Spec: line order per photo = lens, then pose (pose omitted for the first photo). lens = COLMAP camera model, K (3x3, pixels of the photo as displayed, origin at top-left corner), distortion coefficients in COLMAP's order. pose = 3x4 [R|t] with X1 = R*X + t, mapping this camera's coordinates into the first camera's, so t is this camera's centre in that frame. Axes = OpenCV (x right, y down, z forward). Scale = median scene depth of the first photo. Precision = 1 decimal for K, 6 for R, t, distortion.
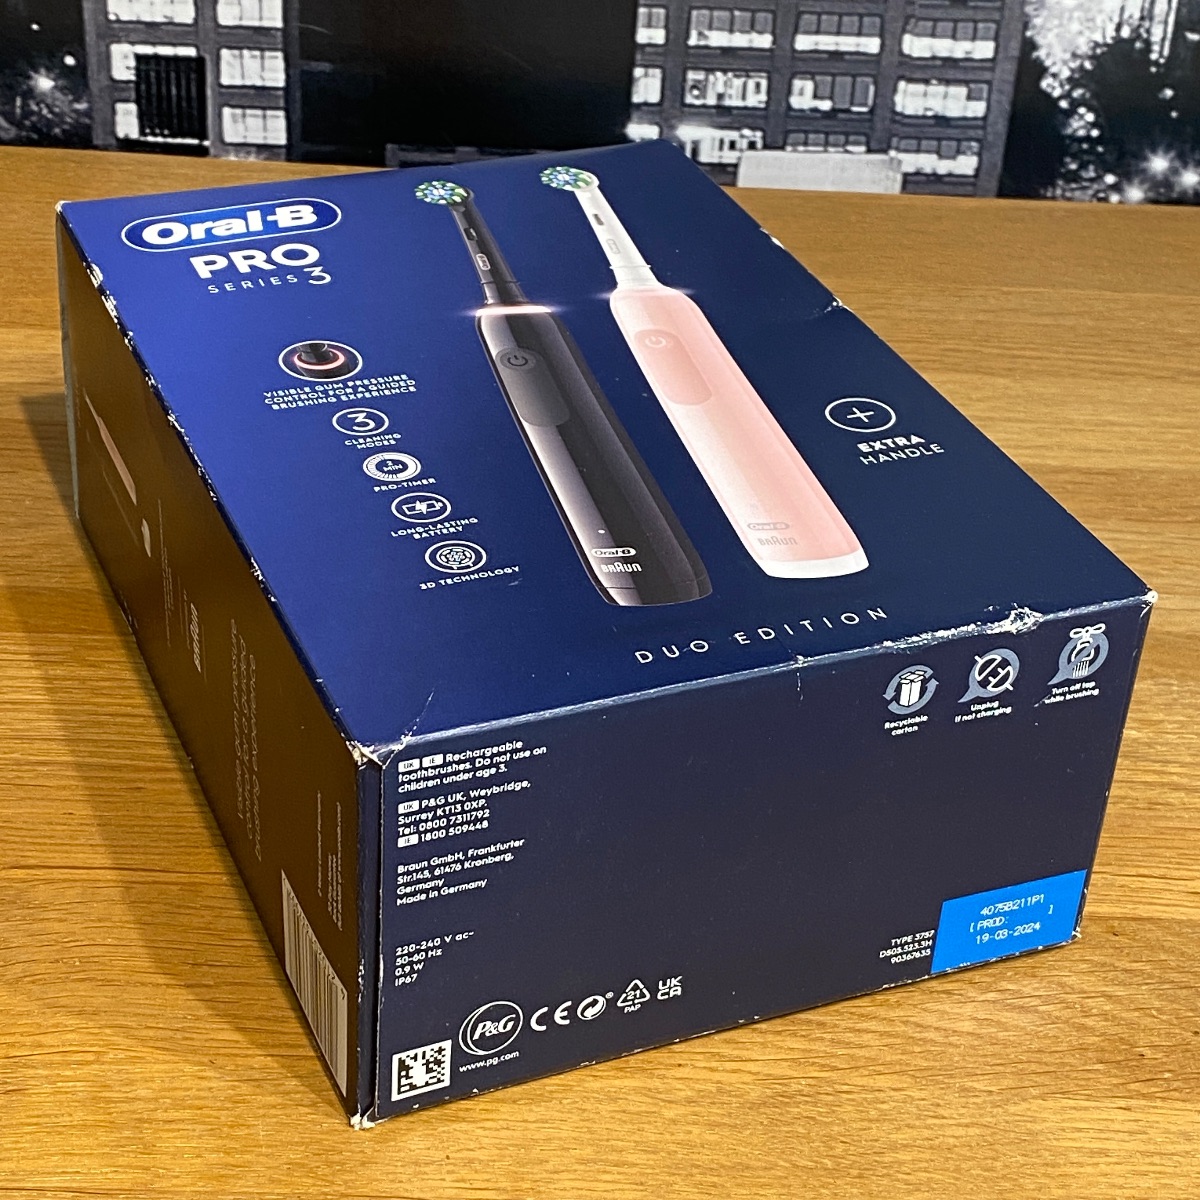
lens RADIAL K [[2454.6, 0, 591.0], [0, 2454.6, 596.4], [0, 0, 1]] dist [0.124211, 0.000000]
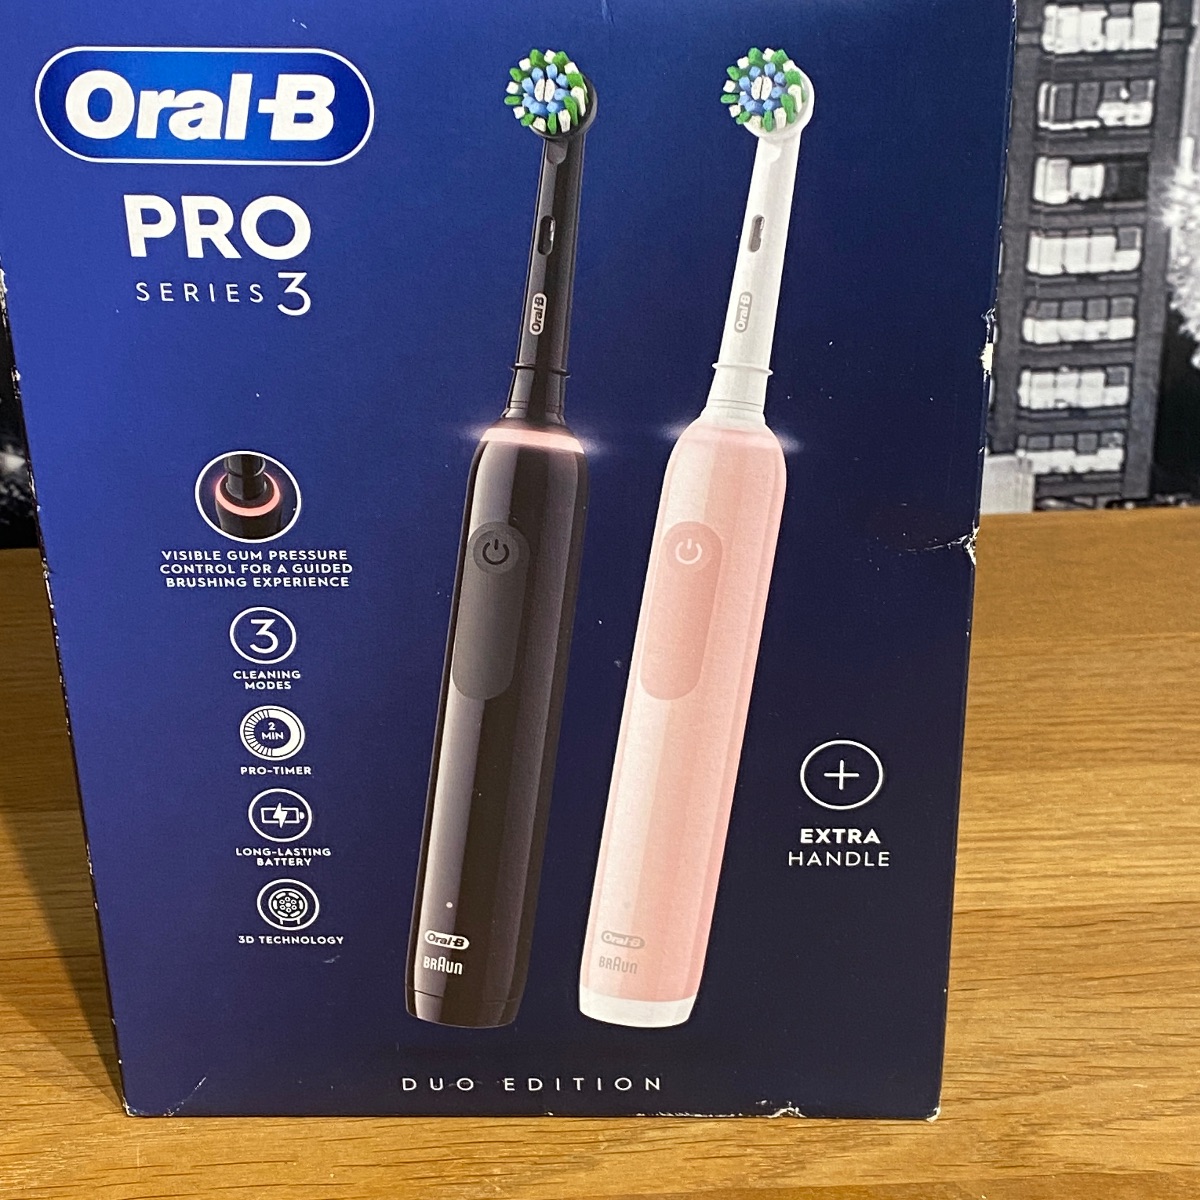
lens RADIAL K [[2454.6, 0, 614.7], [0, 2454.6, 608.9], [0, 0, 1]] dist [0.124211, 0.000000]
pose [[0.996497, -0.082749, -0.012064, -0.010076], [0.082007, 0.995241, -0.052641, -0.095446], [0.016363, 0.051467, 0.998541, 0.165076]]
